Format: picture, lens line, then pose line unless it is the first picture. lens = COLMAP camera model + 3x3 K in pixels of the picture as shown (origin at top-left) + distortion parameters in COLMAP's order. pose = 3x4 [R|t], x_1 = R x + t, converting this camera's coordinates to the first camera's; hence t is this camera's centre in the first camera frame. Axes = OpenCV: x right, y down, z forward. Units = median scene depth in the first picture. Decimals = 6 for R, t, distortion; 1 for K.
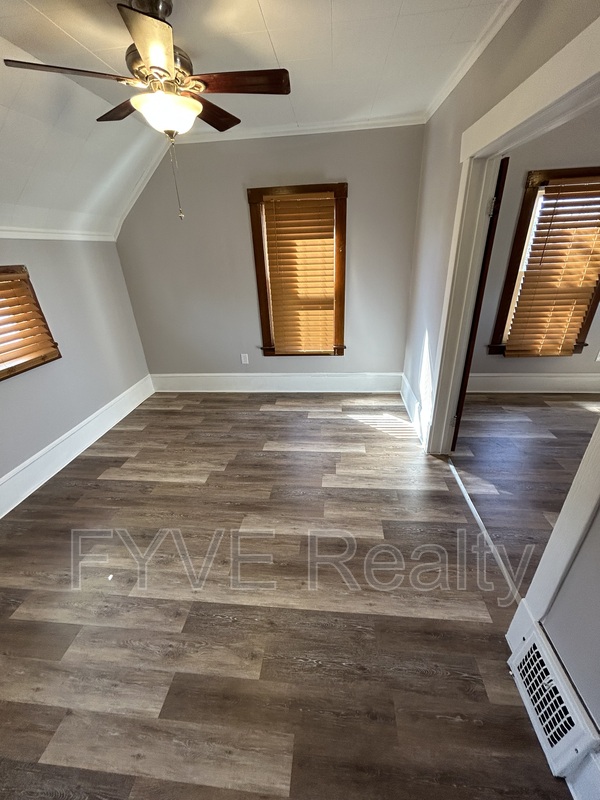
lens RADIAL K [[321.6, 0, 301.3], [0, 321.6, 401.3], [0, 0, 1]] dist [-0.003796, 0.000164]
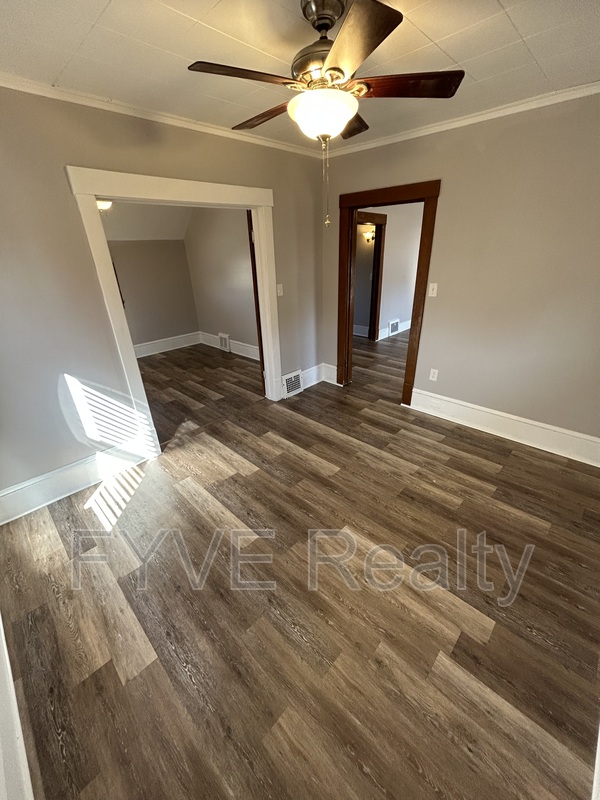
lens RADIAL K [[321.6, 0, 301.3], [0, 321.6, 401.3], [0, 0, 1]] dist [-0.003796, 0.000164]
pose [[-0.779903, -0.209353, 0.589850, -0.539744], [0.330357, 0.662754, 0.672028, -0.488709], [-0.531616, 0.718977, -0.447723, 1.012126]]
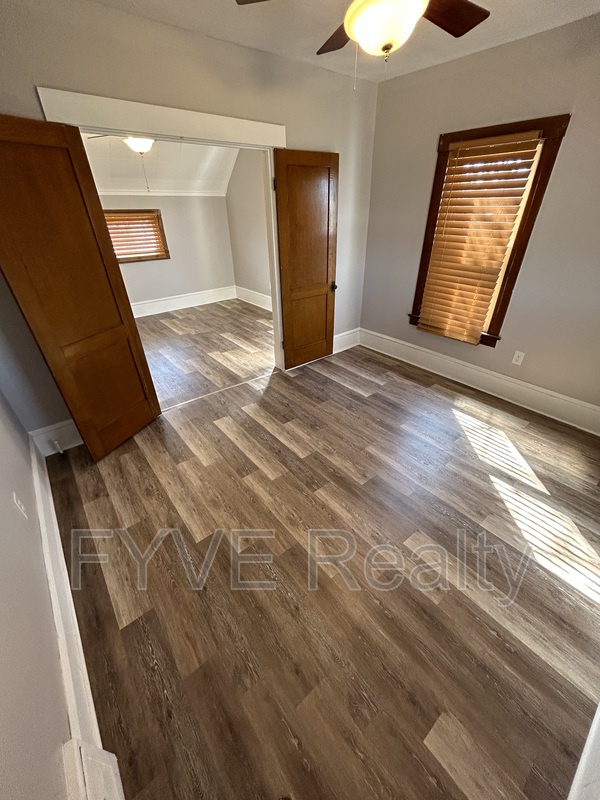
lens RADIAL K [[321.6, 0, 301.3], [0, 321.6, 401.3], [0, 0, 1]] dist [-0.003796, 0.000164]
pose [[0.705836, 0.401844, -0.583367, 1.233221], [-0.324325, 0.915466, 0.238192, -0.061166], [0.629768, 0.021076, 0.776497, -0.014792]]
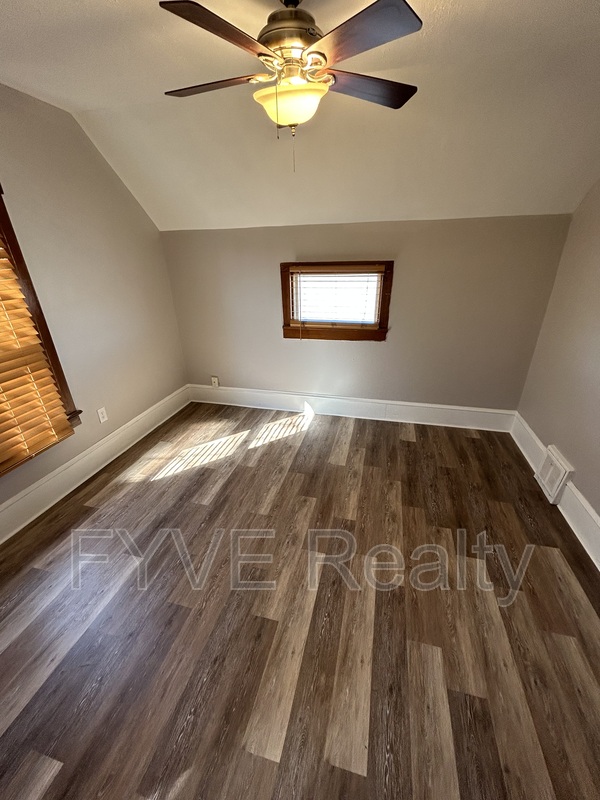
lens RADIAL K [[321.6, 0, 301.3], [0, 321.6, 401.3], [0, 0, 1]] dist [-0.003796, 0.000164]
pose [[0.150682, -0.383264, 0.911265, 0.335648], [0.446301, 0.848880, 0.283228, -0.202908], [-0.882106, 0.364021, 0.298962, 0.356868]]
